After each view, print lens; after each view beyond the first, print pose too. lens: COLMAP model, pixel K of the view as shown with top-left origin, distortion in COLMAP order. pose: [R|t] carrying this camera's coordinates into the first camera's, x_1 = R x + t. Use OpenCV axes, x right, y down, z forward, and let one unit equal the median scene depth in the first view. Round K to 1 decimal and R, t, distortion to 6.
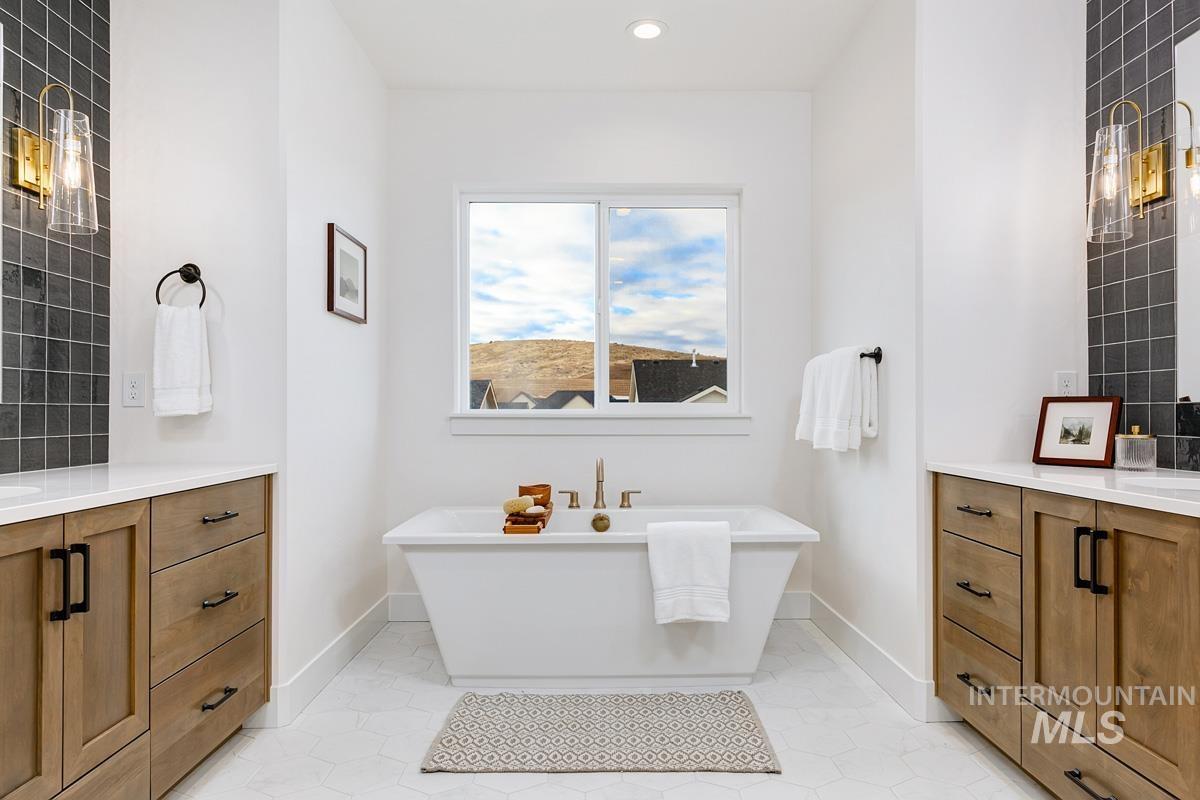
lens RADIAL K [[664.5, 0, 599.8], [0, 664.5, 403.6], [0, 0, 1]] dist [-0.000863, 0.001331]
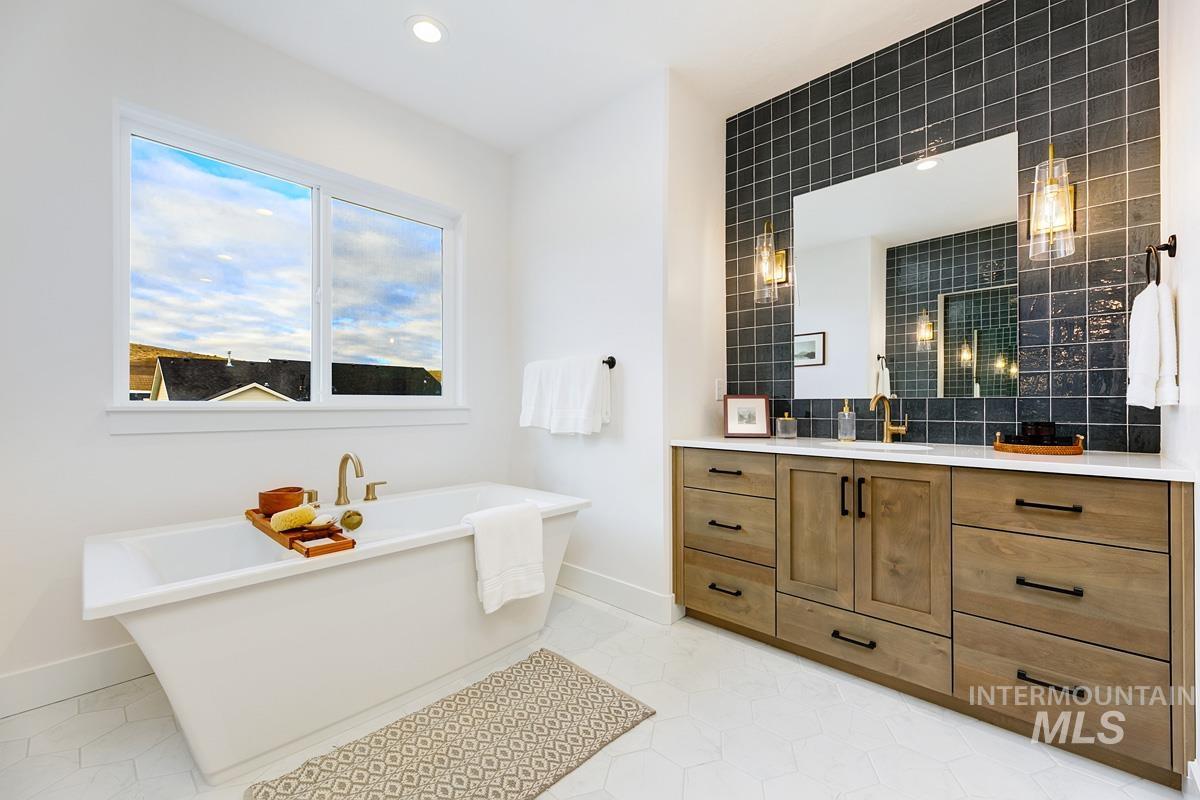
lens RADIAL K [[468.8, 0, 596.7], [0, 468.8, 397.0], [0, 0, 1]] dist [0.004308, -0.000093]
pose [[0.719827, 0.010216, 0.694078, -0.320340], [-0.009251, 0.999944, -0.005123, 0.003721], [-0.694092, -0.002733, 0.719881, 0.398198]]
